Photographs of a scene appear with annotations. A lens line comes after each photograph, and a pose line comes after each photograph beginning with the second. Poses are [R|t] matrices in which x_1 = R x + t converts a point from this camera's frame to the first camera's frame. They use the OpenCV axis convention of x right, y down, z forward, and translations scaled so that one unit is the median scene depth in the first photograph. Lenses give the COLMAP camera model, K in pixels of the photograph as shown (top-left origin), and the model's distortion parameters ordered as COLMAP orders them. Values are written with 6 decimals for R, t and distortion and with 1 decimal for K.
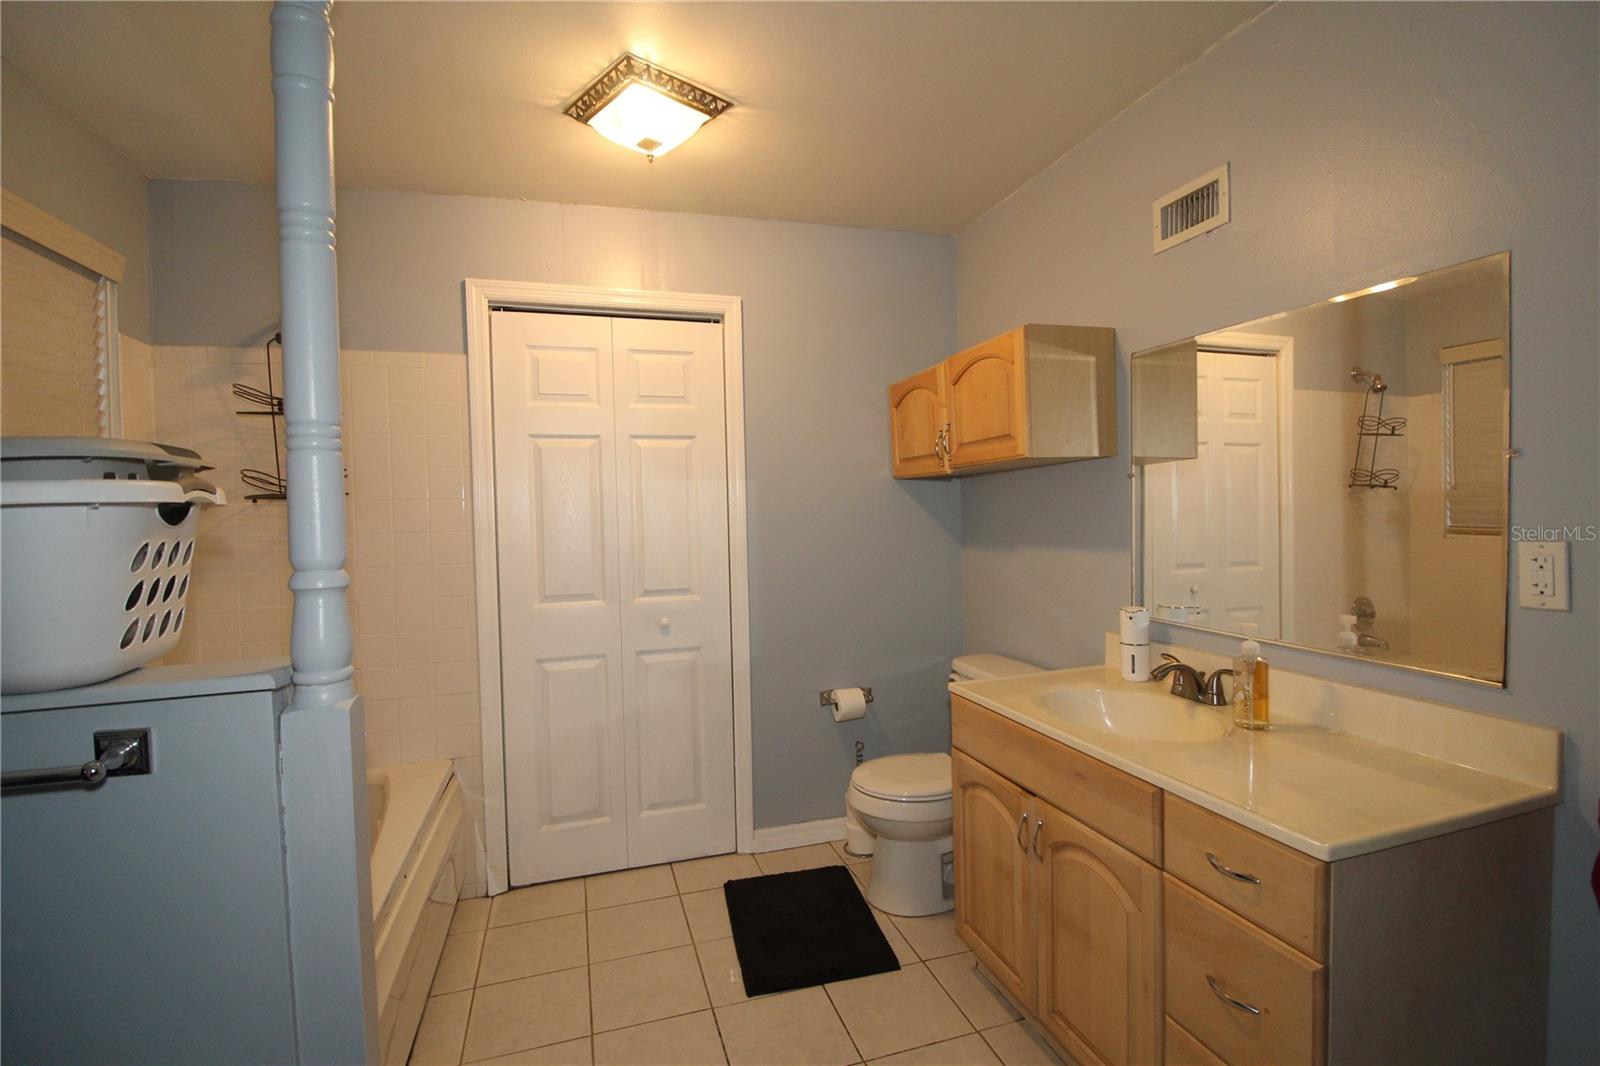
lens RADIAL K [[732.2, 0, 807.6], [0, 732.2, 528.1], [0, 0, 1]] dist [-0.005360, -0.010577]
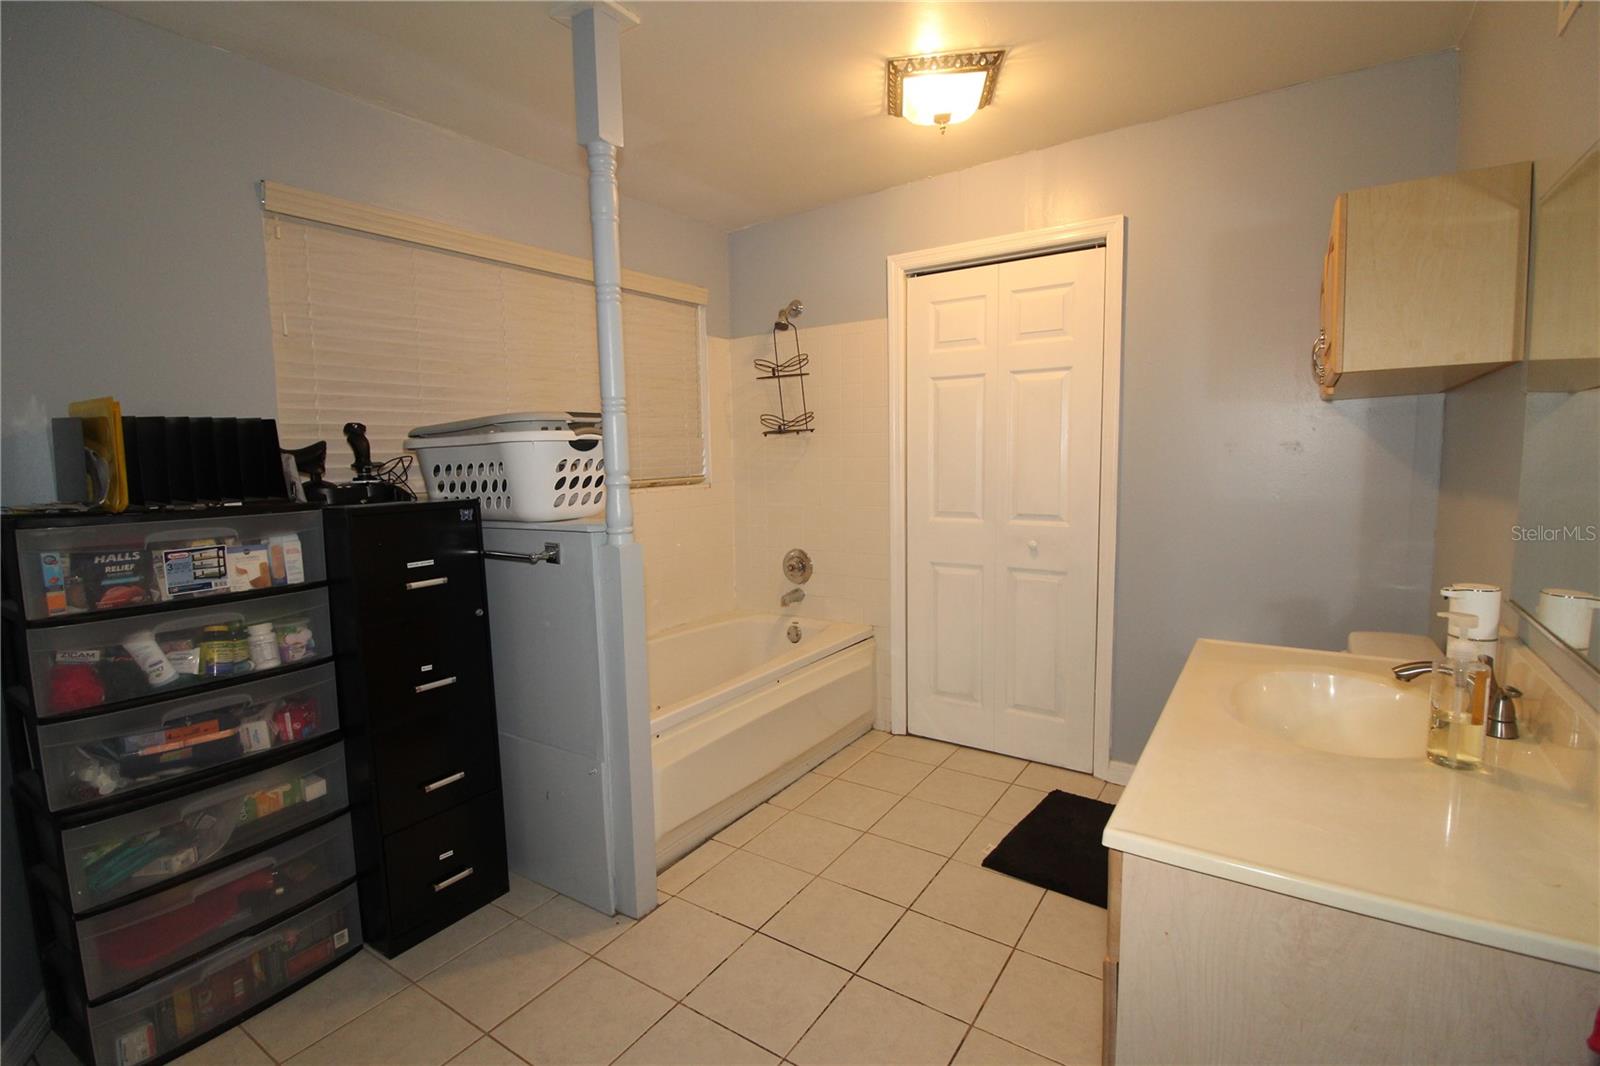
lens RADIAL K [[732.2, 0, 806.8], [0, 732.2, 527.6], [0, 0, 1]] dist [-0.005360, -0.010577]
pose [[0.621173, 0.092833, -0.778155, 0.522189], [-0.014231, 0.994131, 0.107239, -0.008908], [0.783544, -0.055540, 0.618849, 0.084030]]
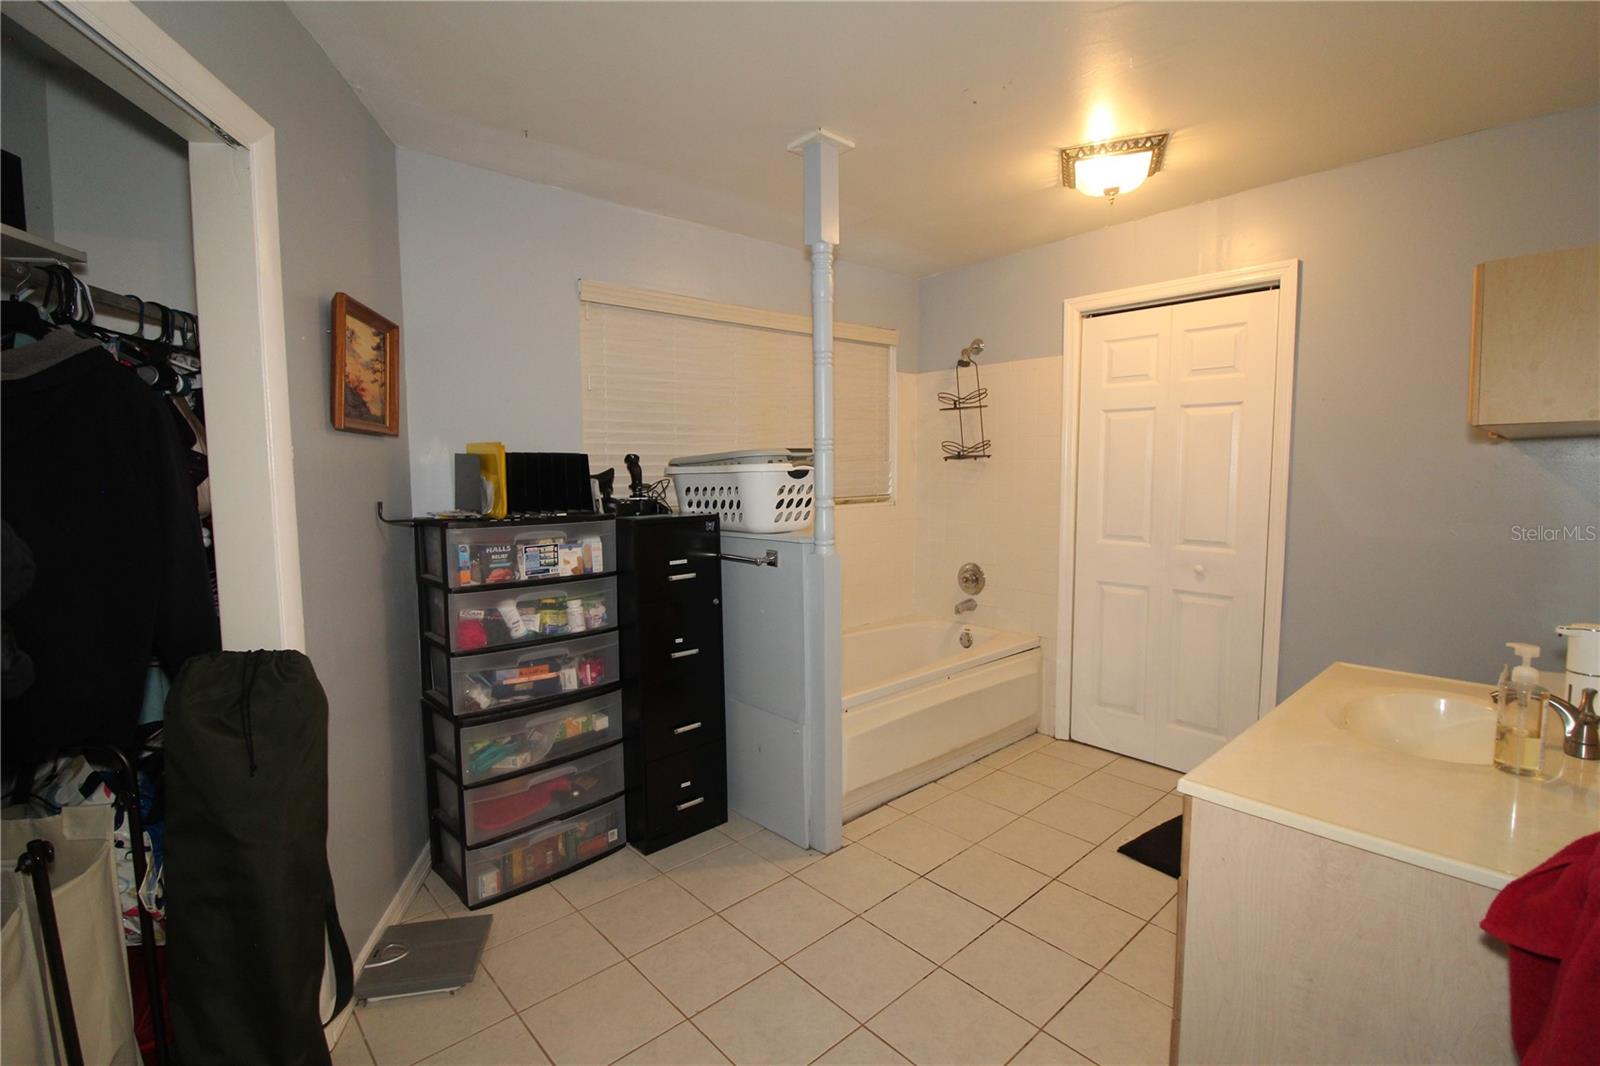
lens RADIAL K [[732.2, 0, 803.8], [0, 732.2, 525.7], [0, 0, 1]] dist [-0.005360, -0.010577]
pose [[0.407089, 0.098544, -0.908057, 0.695394], [-0.023891, 0.994972, 0.097266, -0.041584], [0.913076, -0.017902, 0.407397, -0.030501]]
